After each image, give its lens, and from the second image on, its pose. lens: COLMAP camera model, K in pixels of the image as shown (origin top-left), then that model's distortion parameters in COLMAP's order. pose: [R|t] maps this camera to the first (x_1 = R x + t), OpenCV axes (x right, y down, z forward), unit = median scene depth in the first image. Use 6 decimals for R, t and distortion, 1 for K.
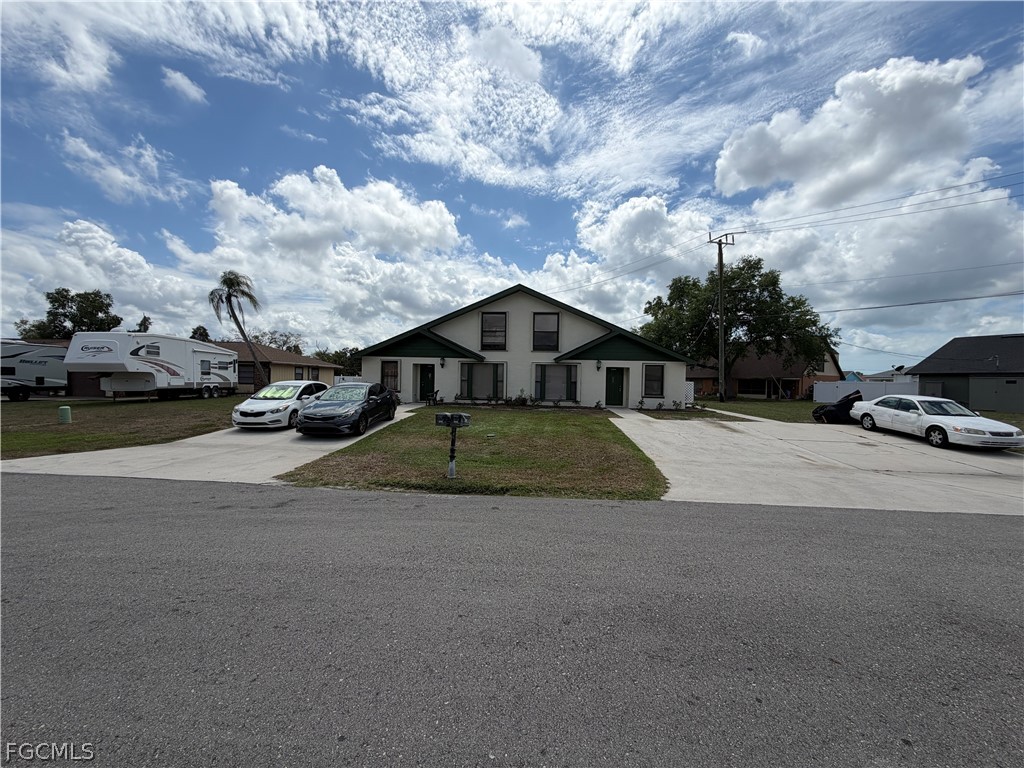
lens RADIAL K [[402.1, 0, 512.2], [0, 402.1, 379.4], [0, 0, 1]] dist [-0.004034, -0.000243]
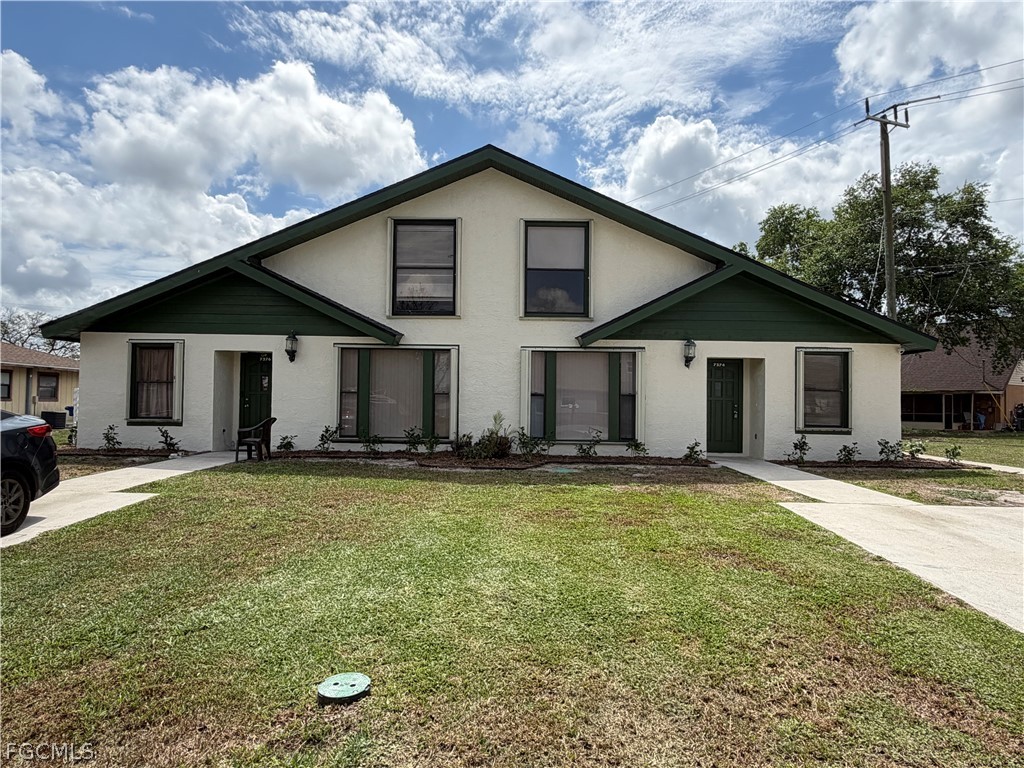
lens RADIAL K [[628.7, 0, 492.5], [0, 628.7, 394.4], [0, 0, 1]] dist [0.009608, 0.002806]
pose [[0.998384, -0.005367, 0.056573, -0.014460], [0.006006, 0.999920, -0.011137, 0.011879], [-0.056508, 0.011459, 0.998336, 0.382788]]
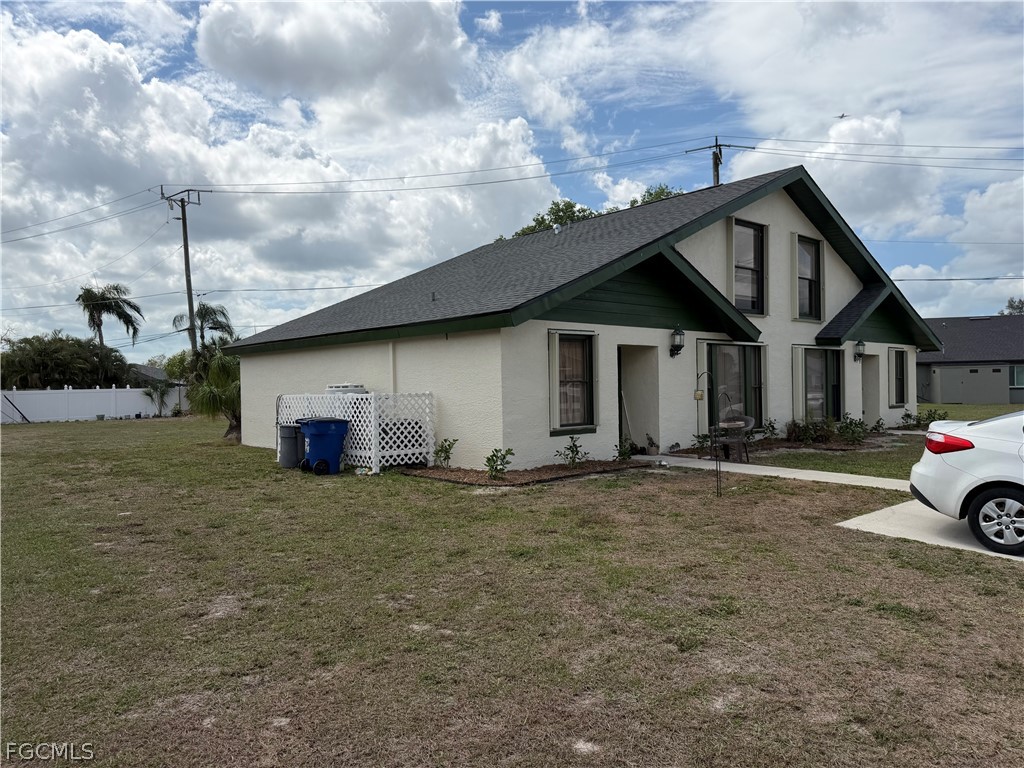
lens RADIAL K [[726.1, 0, 513.2], [0, 726.1, 383.0], [0, 0, 1]] dist [-0.028876, -0.000519]
pose [[0.711477, -0.027946, 0.702154, -0.741020], [0.024775, 0.999585, 0.014680, -0.018182], [-0.702273, 0.006951, 0.711874, 0.638469]]
